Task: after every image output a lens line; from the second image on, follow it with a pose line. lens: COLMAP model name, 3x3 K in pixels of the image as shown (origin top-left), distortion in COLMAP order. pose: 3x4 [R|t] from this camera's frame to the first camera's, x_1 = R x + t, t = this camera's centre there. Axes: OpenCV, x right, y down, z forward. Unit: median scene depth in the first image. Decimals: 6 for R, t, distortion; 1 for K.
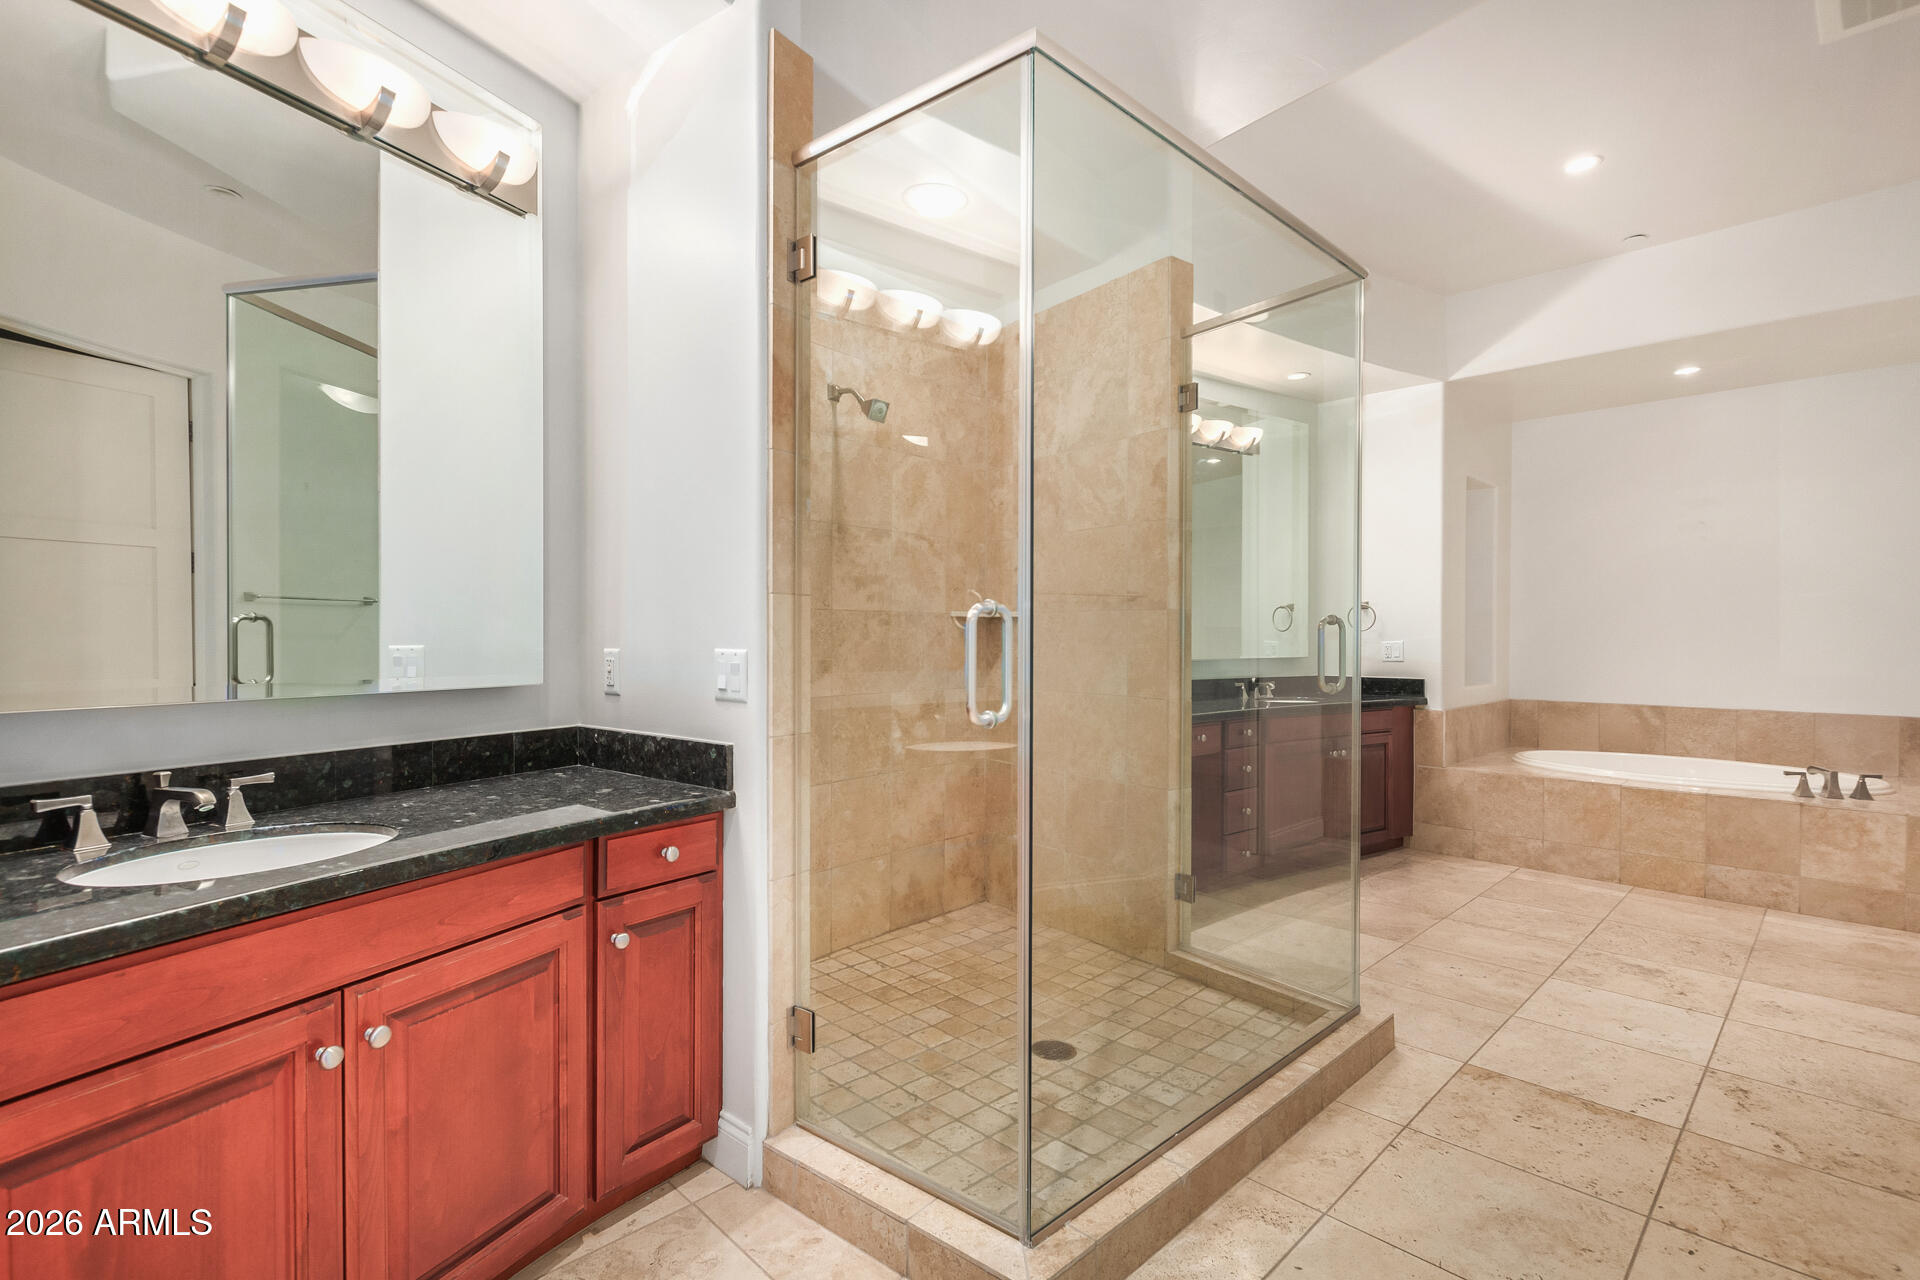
lens RADIAL K [[882.8, 0, 946.9], [0, 882.8, 642.9], [0, 0, 1]] dist [0.000825, -0.000329]
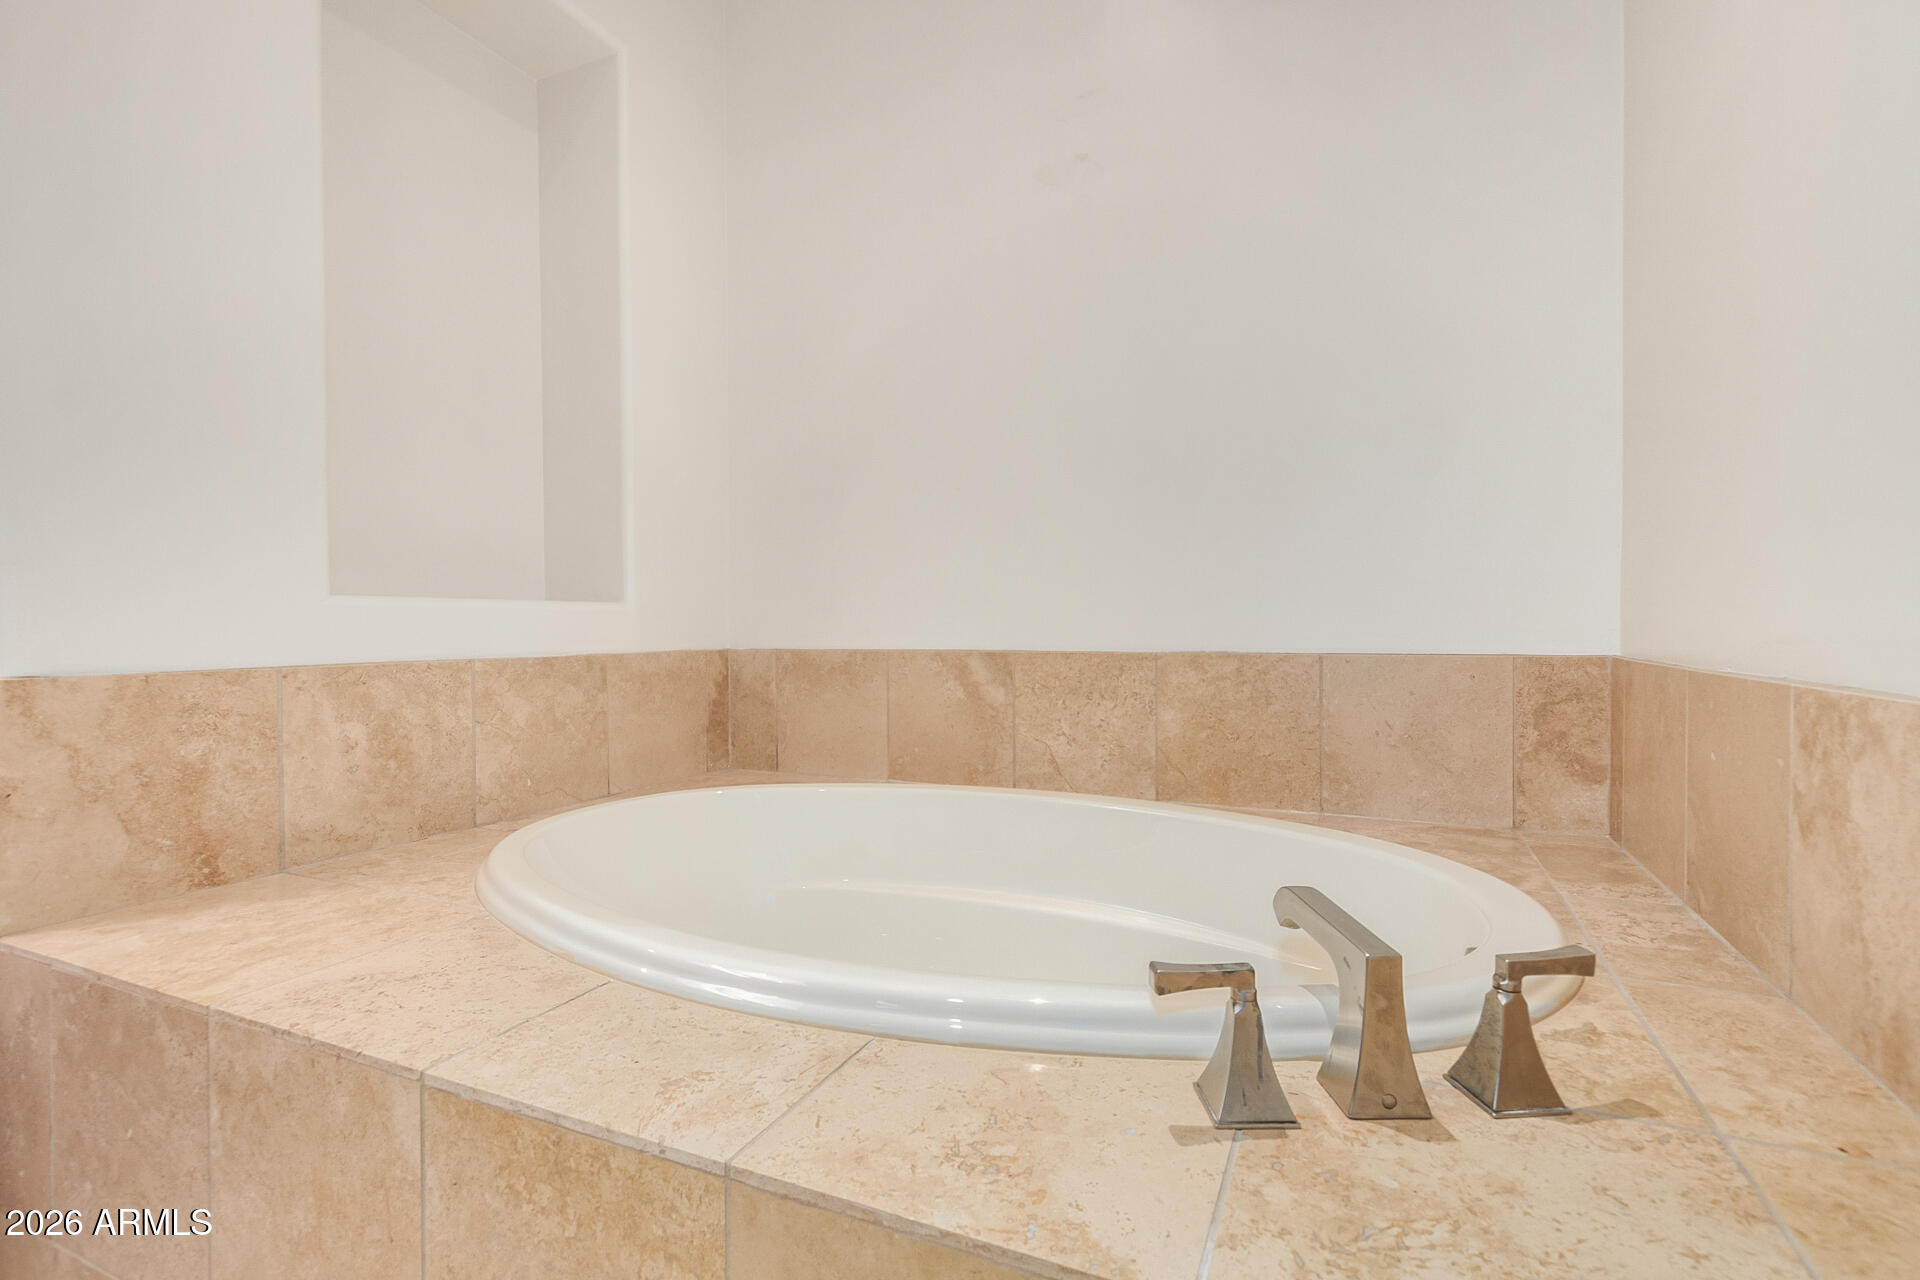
lens RADIAL K [[882.8, 0, 961.8], [0, 882.8, 633.2], [0, 0, 1]] dist [0.000825, -0.000329]
pose [[0.931834, -0.009262, 0.362767, 0.678807], [0.009463, 0.999954, 0.001223, 0.065573], [-0.362761, 0.002294, 0.931879, 0.681280]]
